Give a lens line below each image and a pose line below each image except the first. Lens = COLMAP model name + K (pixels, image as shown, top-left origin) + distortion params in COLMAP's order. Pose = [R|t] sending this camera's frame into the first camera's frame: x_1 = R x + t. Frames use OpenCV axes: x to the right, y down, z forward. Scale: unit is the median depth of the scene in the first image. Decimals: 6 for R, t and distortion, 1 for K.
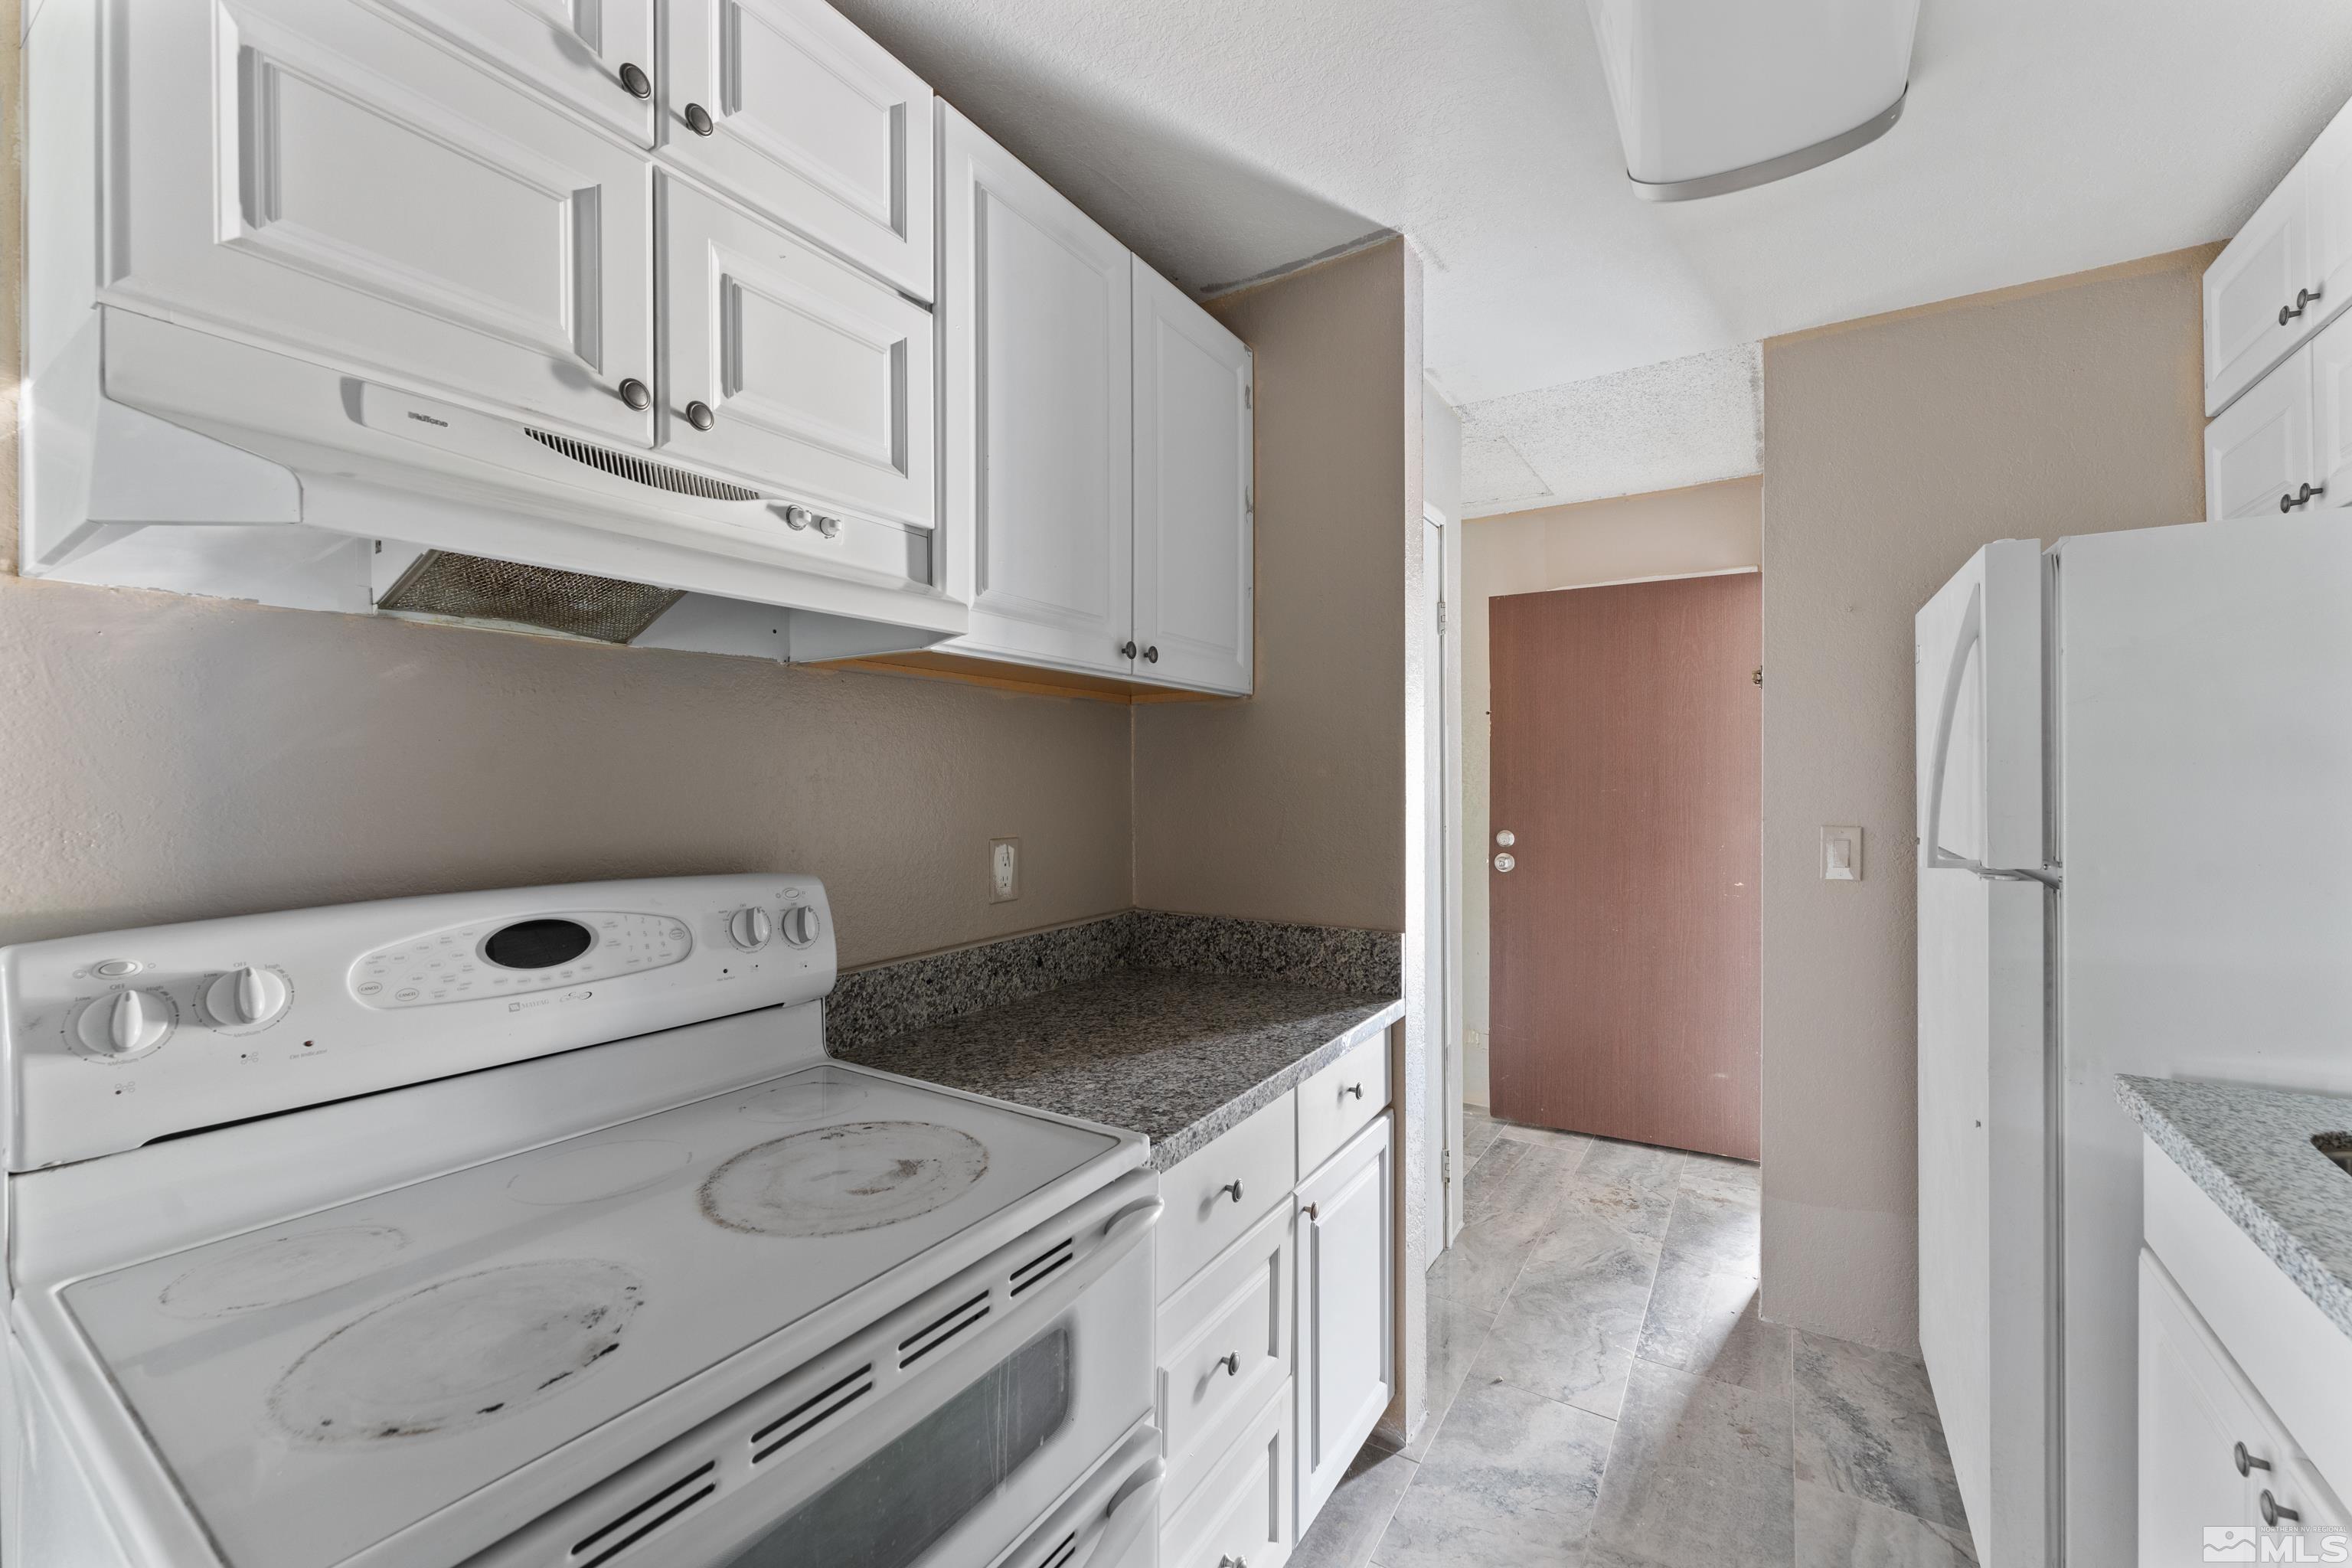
lens RADIAL K [[941.9, 0, 1176.0], [0, 941.9, 780.1], [0, 0, 1]] dist [0.001148, 0.000219]
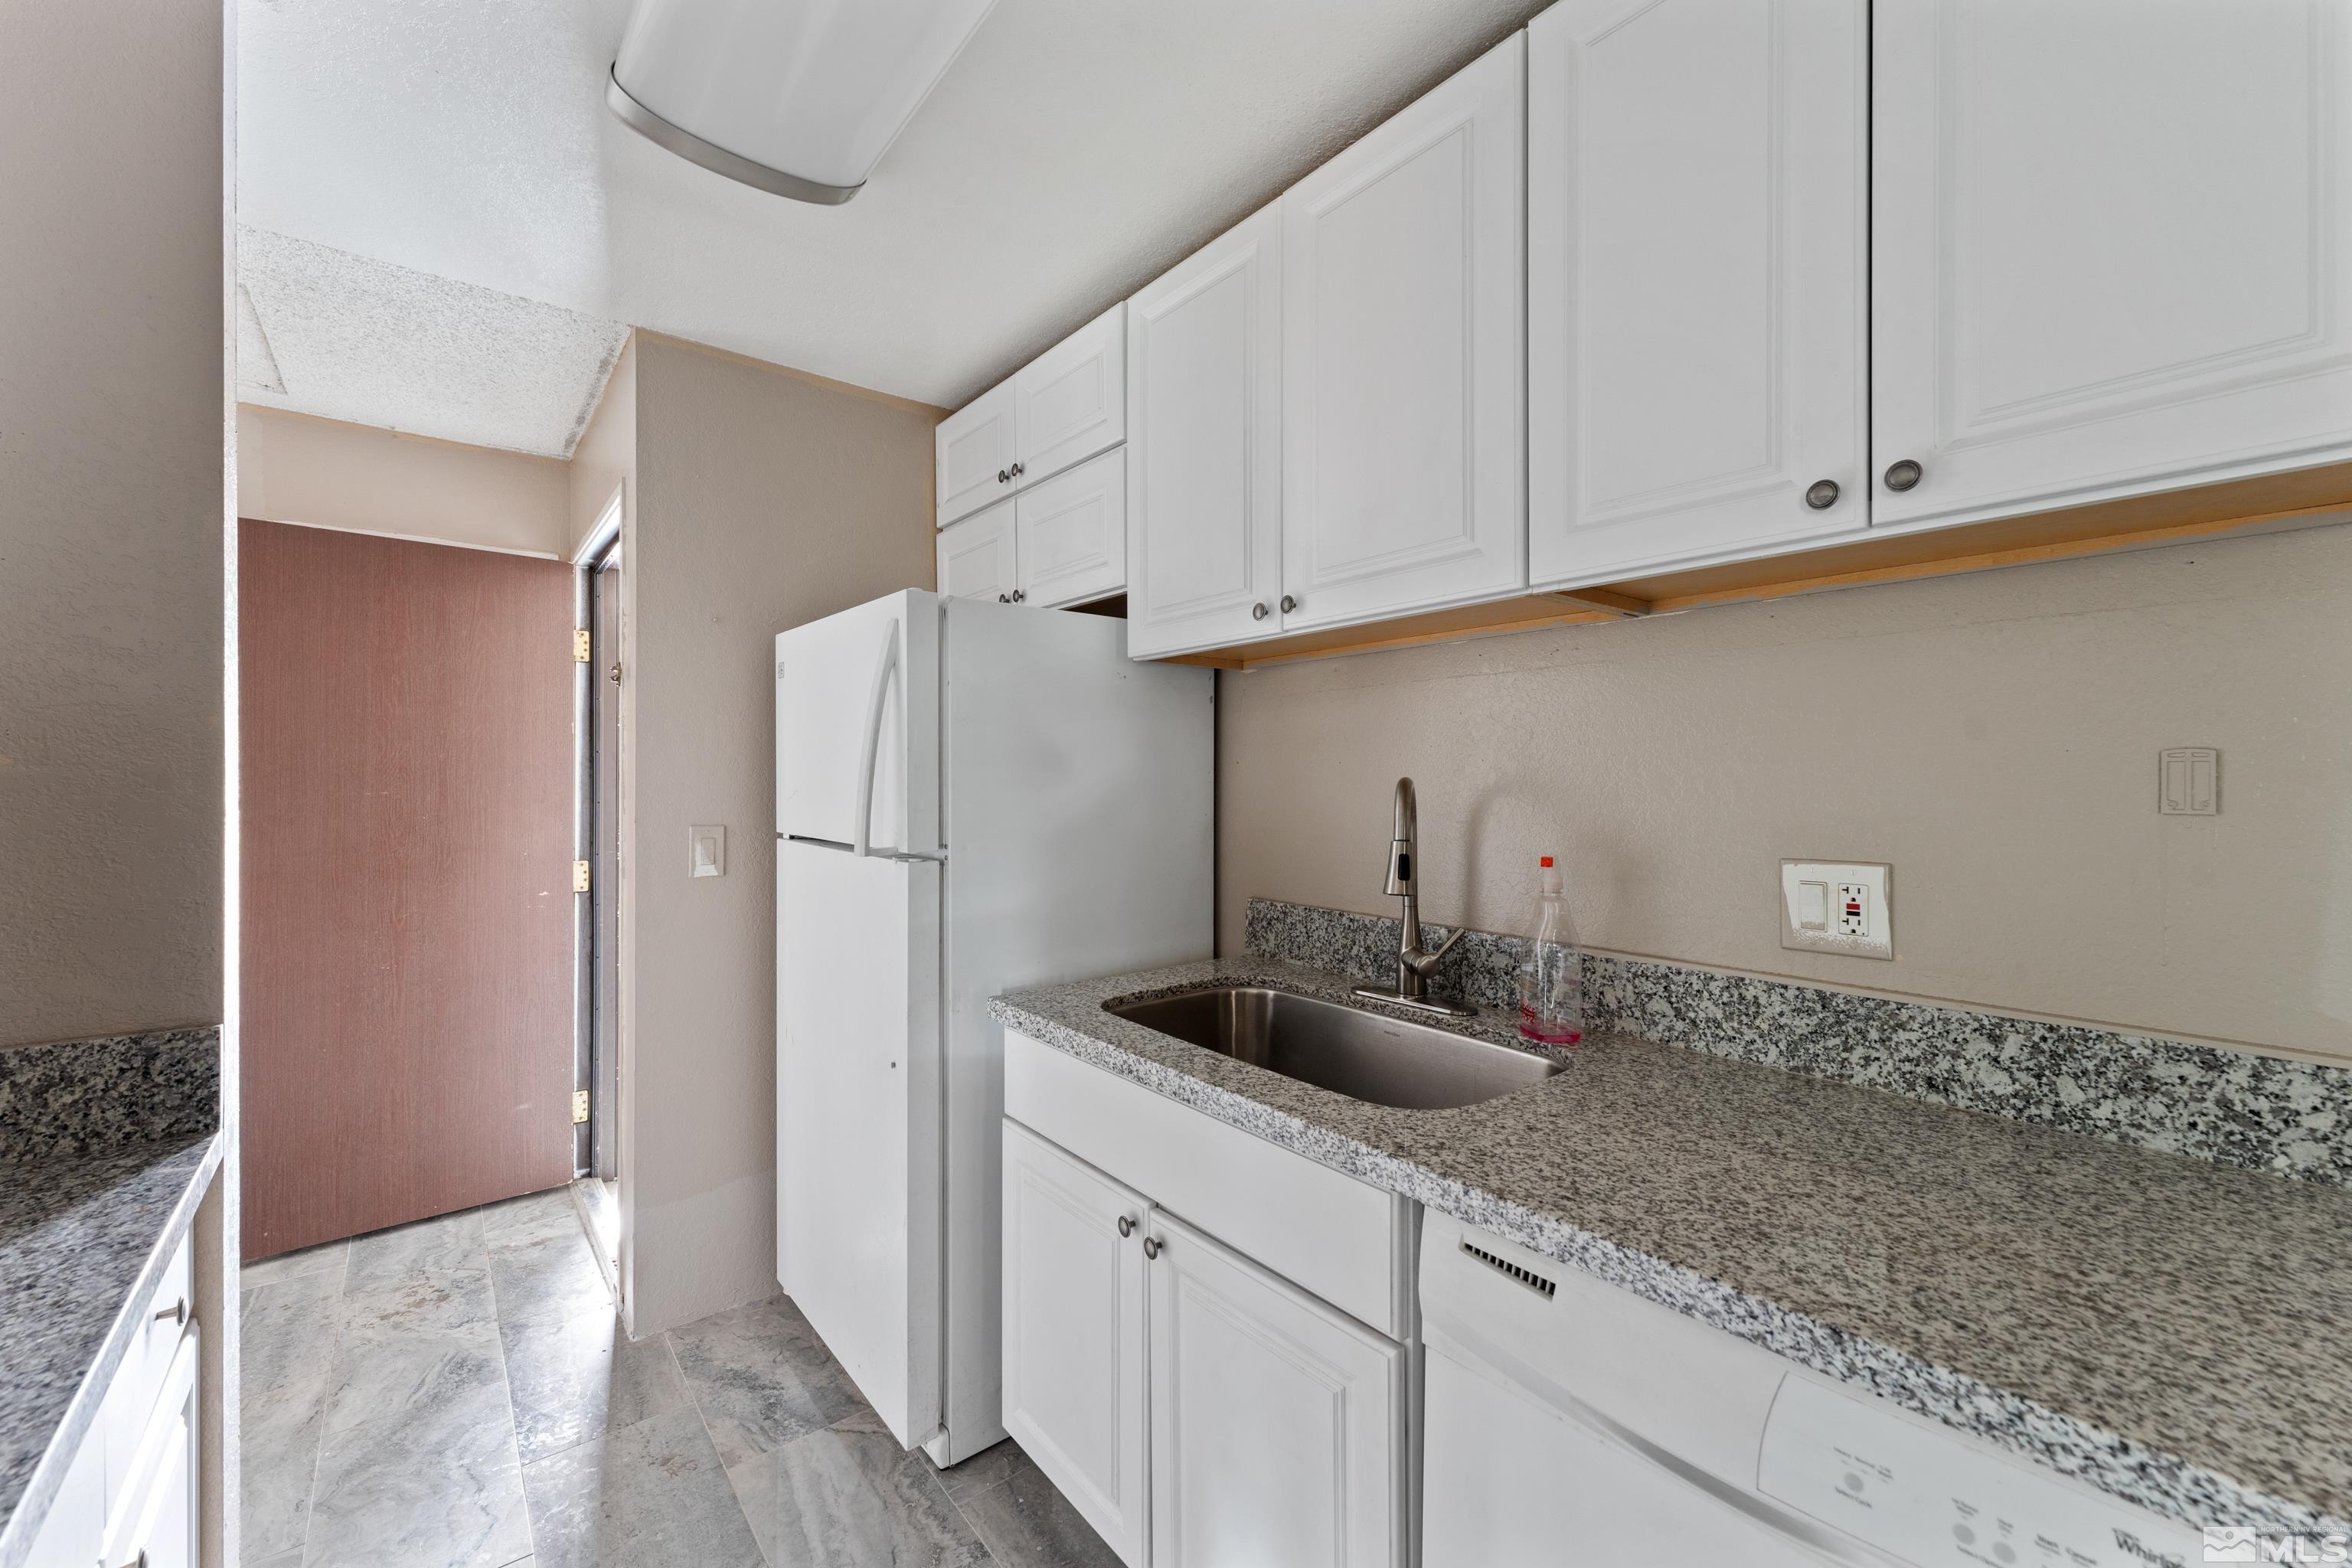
lens RADIAL K [[941.9, 0, 1176.0], [0, 941.9, 780.1], [0, 0, 1]] dist [0.001148, 0.000219]
pose [[0.330398, 0.006198, 0.943821, -0.119684], [-0.003913, 0.999979, -0.005197, 0.002052], [-0.943833, -0.001976, 0.330416, 0.175828]]
